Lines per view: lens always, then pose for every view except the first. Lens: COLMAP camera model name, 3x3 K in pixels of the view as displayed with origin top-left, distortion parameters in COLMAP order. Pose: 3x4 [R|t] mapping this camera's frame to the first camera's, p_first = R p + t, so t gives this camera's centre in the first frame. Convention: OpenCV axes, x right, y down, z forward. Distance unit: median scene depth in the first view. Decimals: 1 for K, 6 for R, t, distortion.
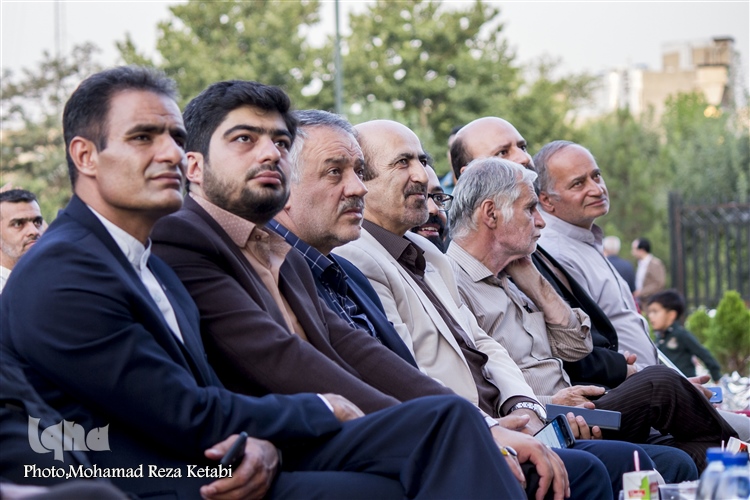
lens RADIAL K [[2748.7, 0, 375.0], [0, 2748.7, 249.7], [0, 0, 1]] dist [0.185016, 0.000000]
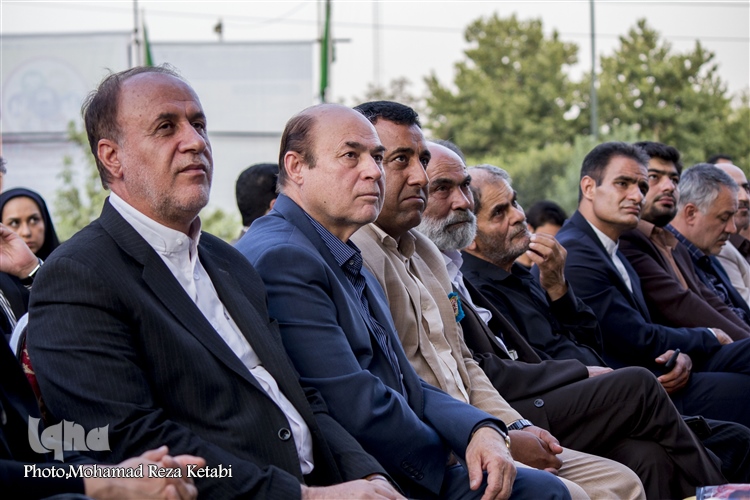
lens RADIAL K [[2445.6, 0, 375.0], [0, 2445.6, 249.6], [0, 0, 1]] dist [-0.297379, 0.000000]
pose [[0.997596, 0.012691, -0.068119, -0.036620], [-0.012233, 0.999900, 0.007146, -0.001631], [0.068203, -0.006296, 0.997652, -0.154716]]
